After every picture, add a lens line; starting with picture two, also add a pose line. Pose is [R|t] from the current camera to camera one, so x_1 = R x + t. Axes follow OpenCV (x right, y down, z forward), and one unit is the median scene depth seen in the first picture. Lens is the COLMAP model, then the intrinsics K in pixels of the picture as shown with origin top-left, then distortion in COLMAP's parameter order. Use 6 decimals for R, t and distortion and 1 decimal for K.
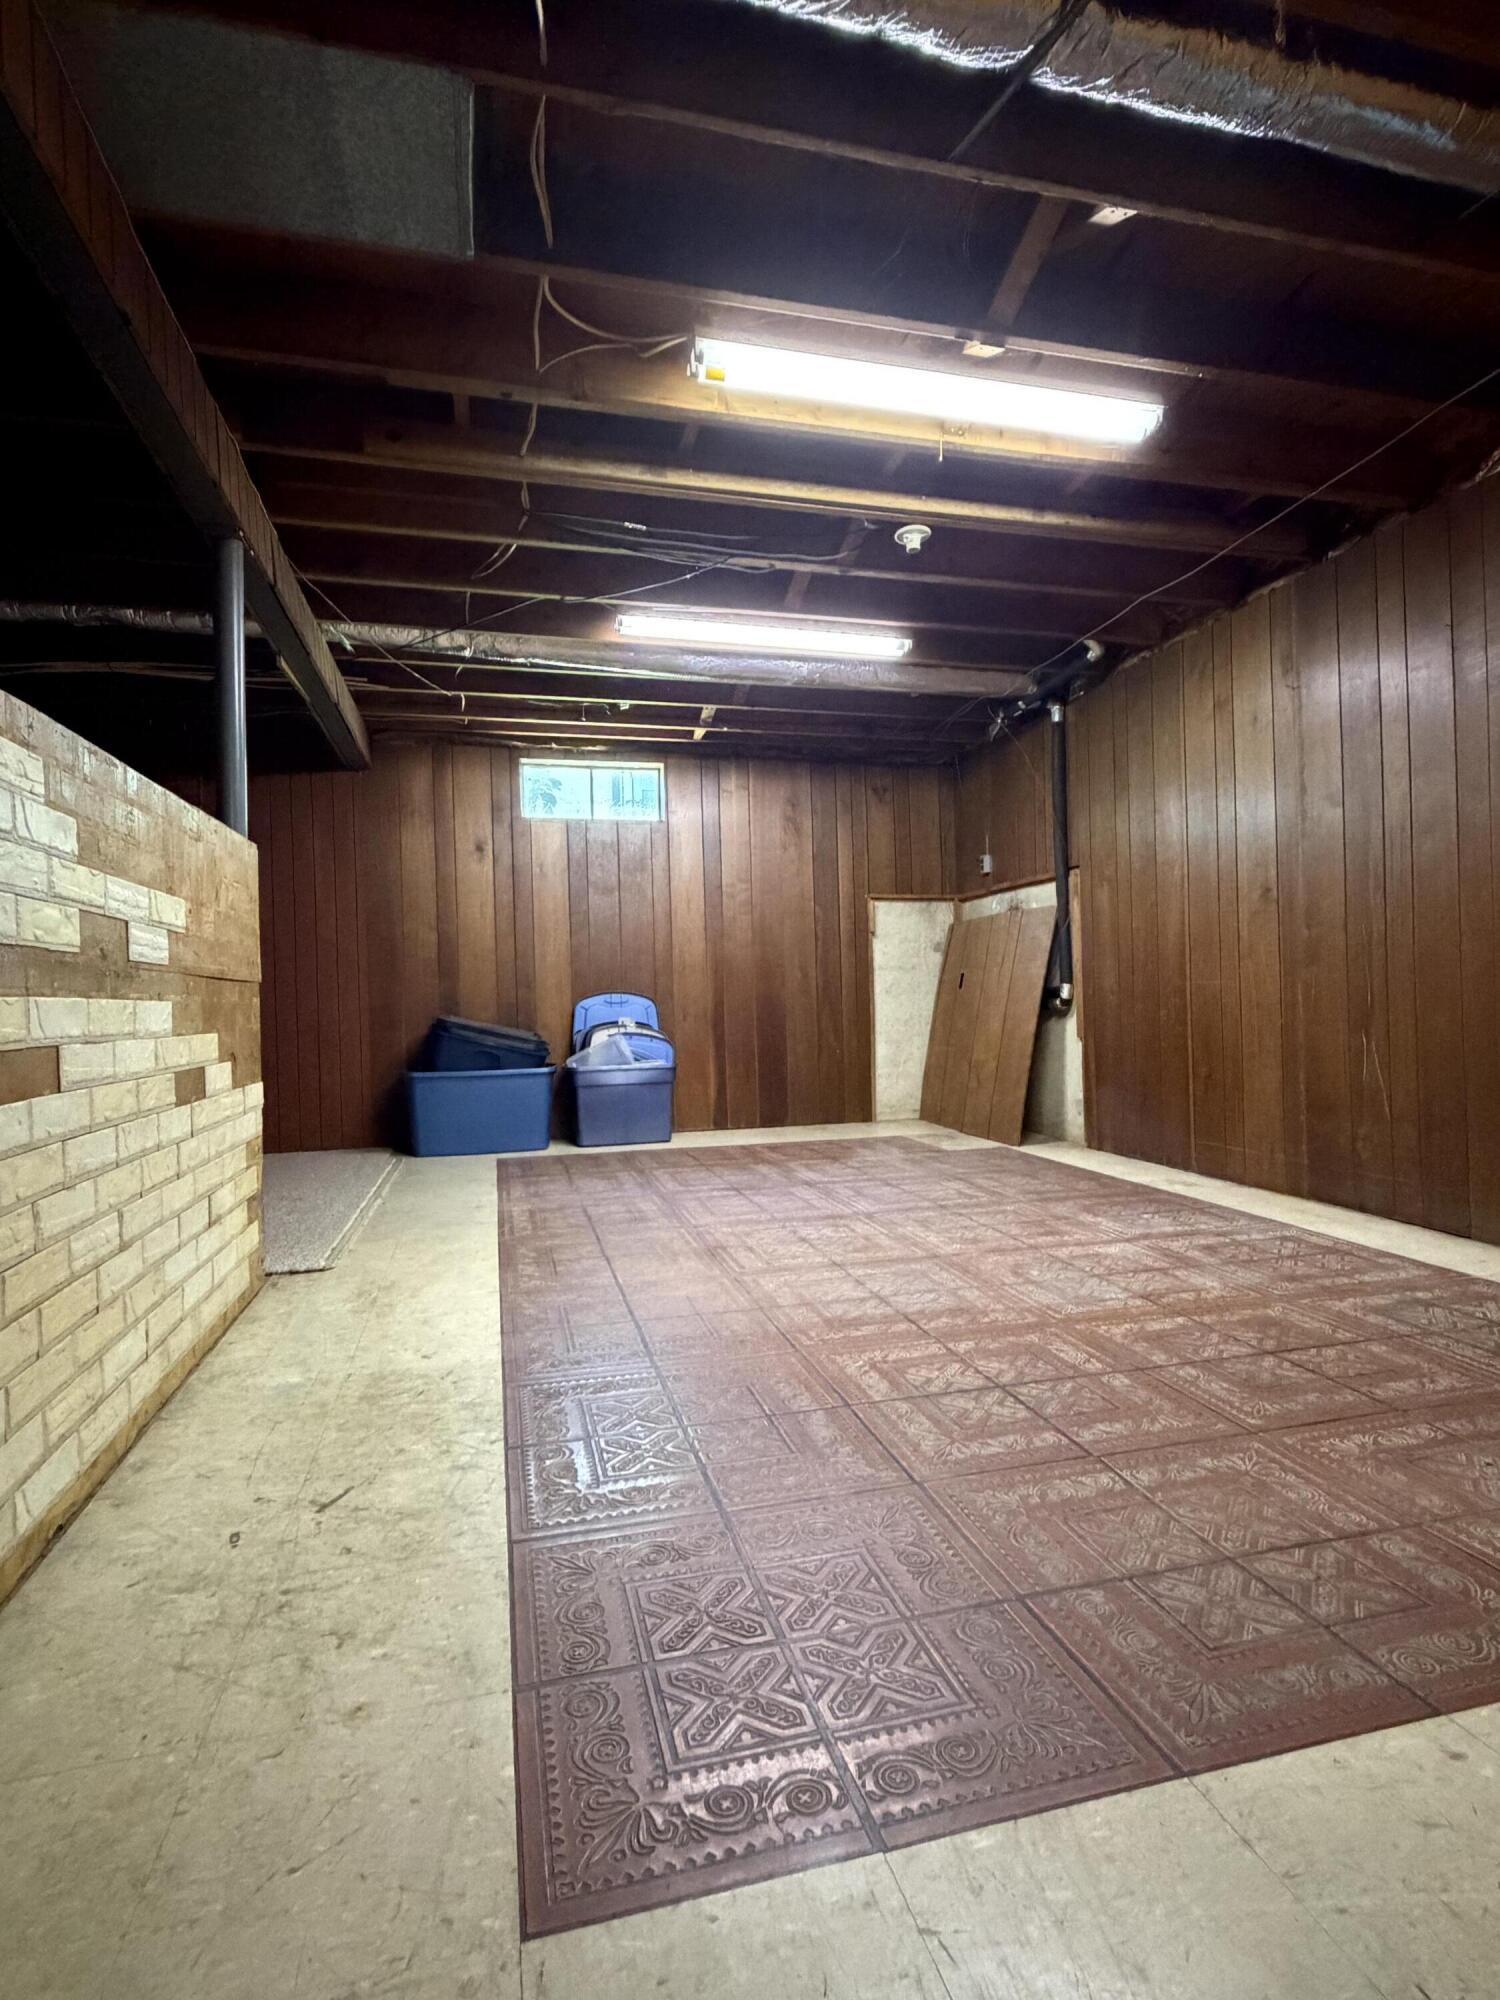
lens RADIAL K [[993.3, 0, 751.2], [0, 993.3, 998.7], [0, 0, 1]] dist [-0.000481, -0.000013]
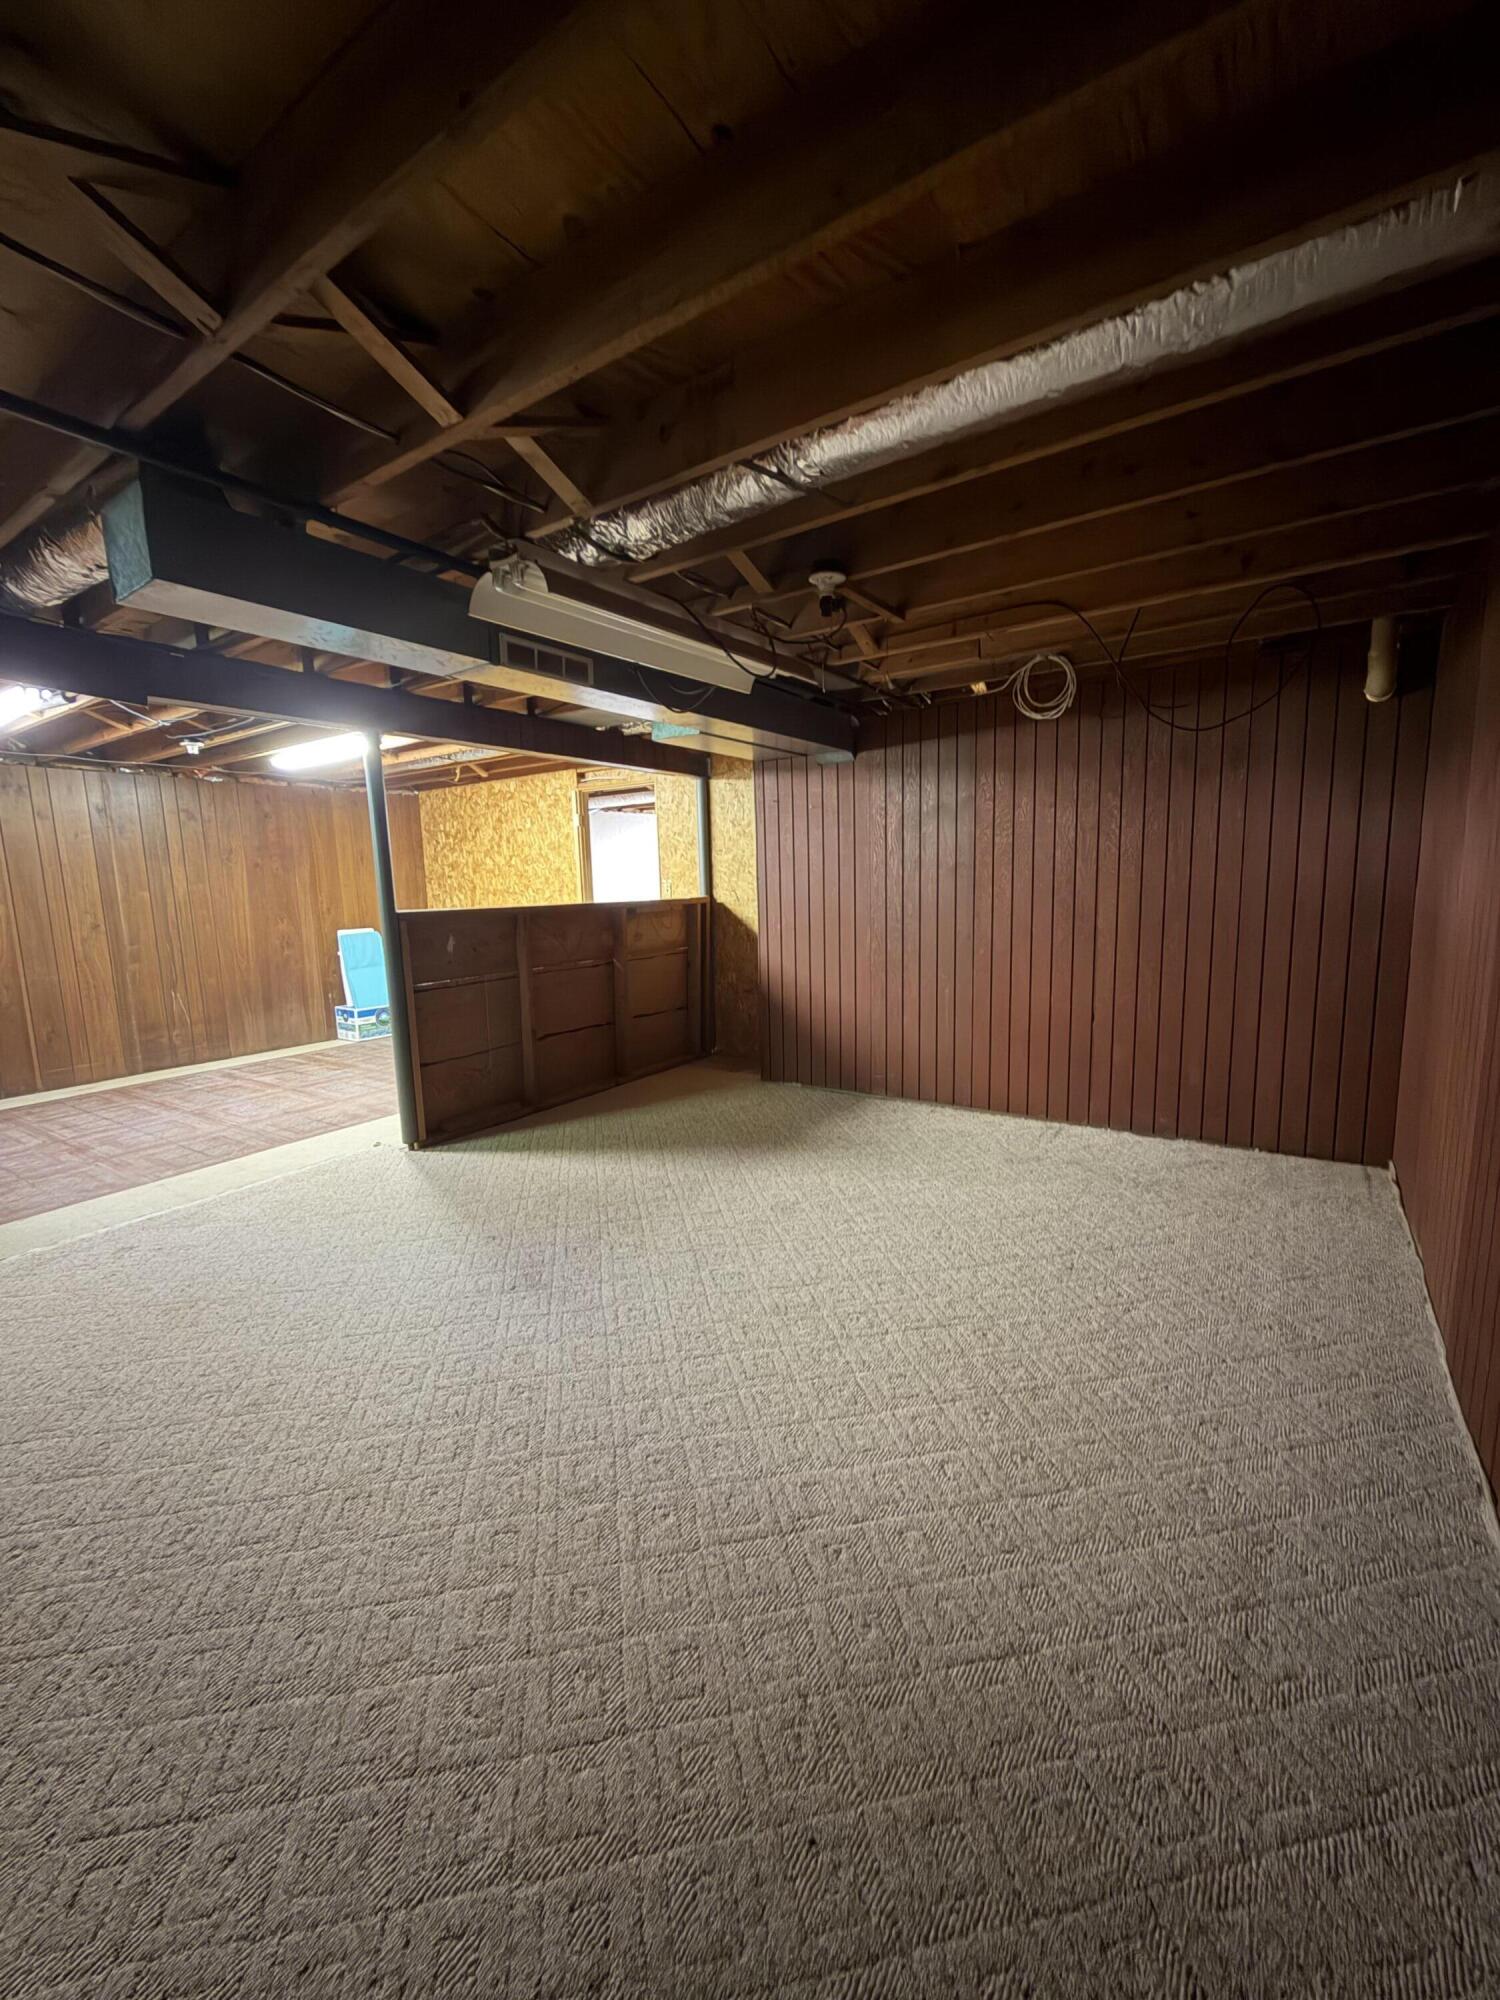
lens RADIAL K [[803.5, 0, 751.5], [0, 803.5, 1000.7], [0, 0, 1]] dist [0.002548, -0.000580]
pose [[-0.655943, -0.061422, 0.752307, -2.820248], [0.041166, 0.992289, 0.116909, -0.179284], [-0.753687, 0.107655, -0.648356, 1.981693]]
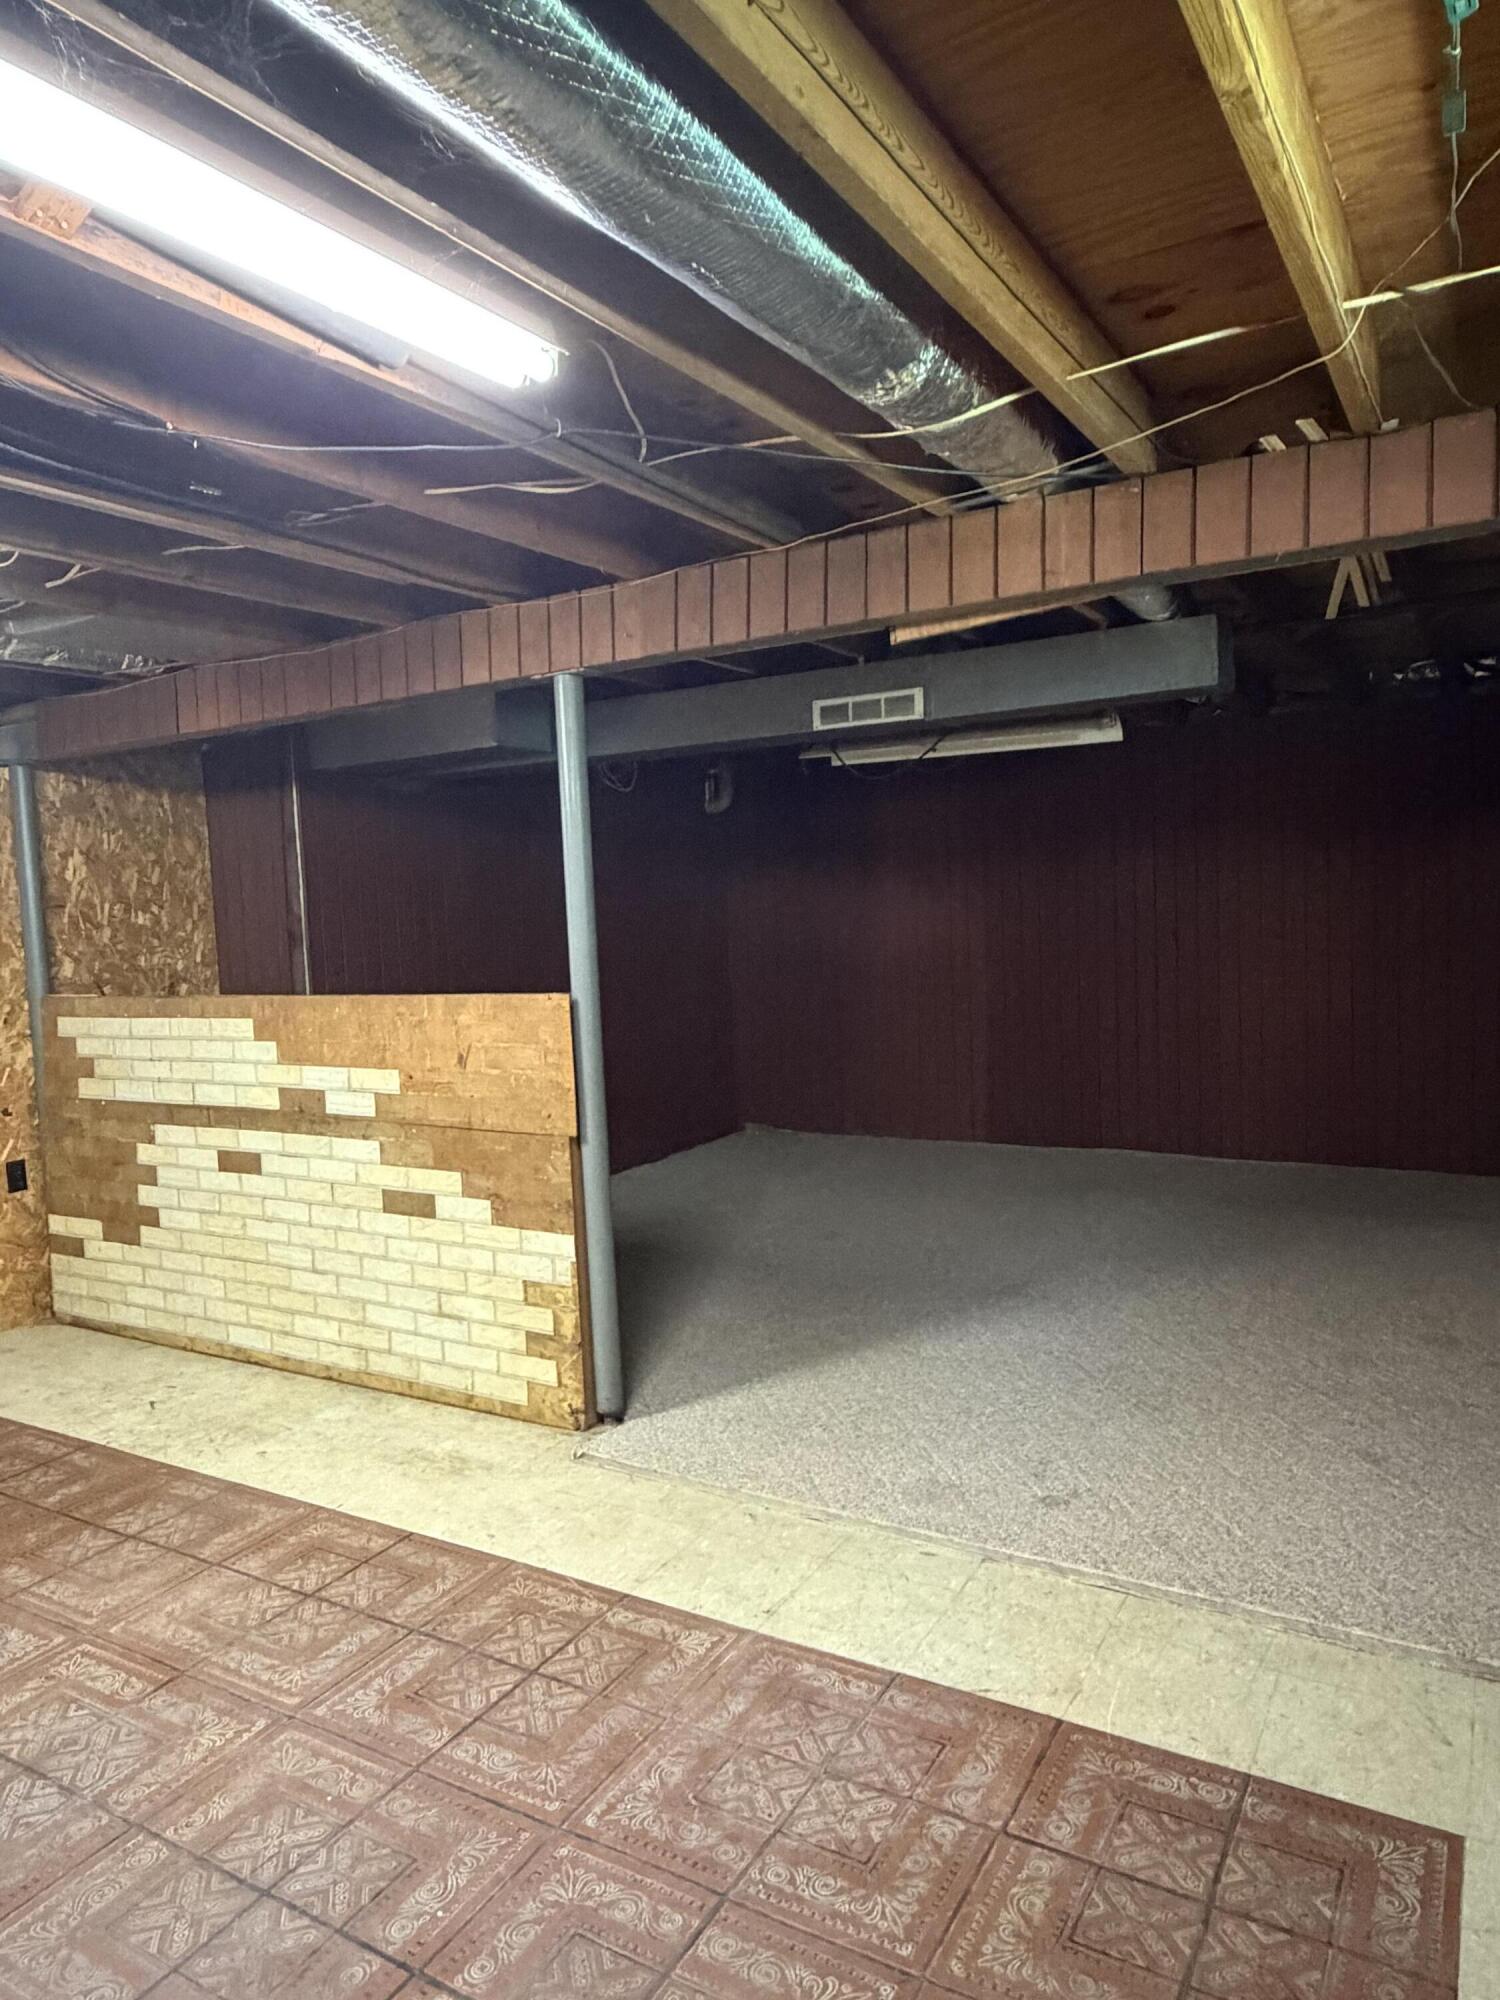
lens RADIAL K [[1299.0, 0, 750.6], [0, 1299.0, 1004.0], [0, 0, 1]] dist [-0.000343, -0.000178]
pose [[-0.704521, 0.115233, -0.700265, 0.354840], [0.066698, 0.993113, 0.096320, -0.352937], [0.706542, 0.021153, -0.707355, 2.780011]]
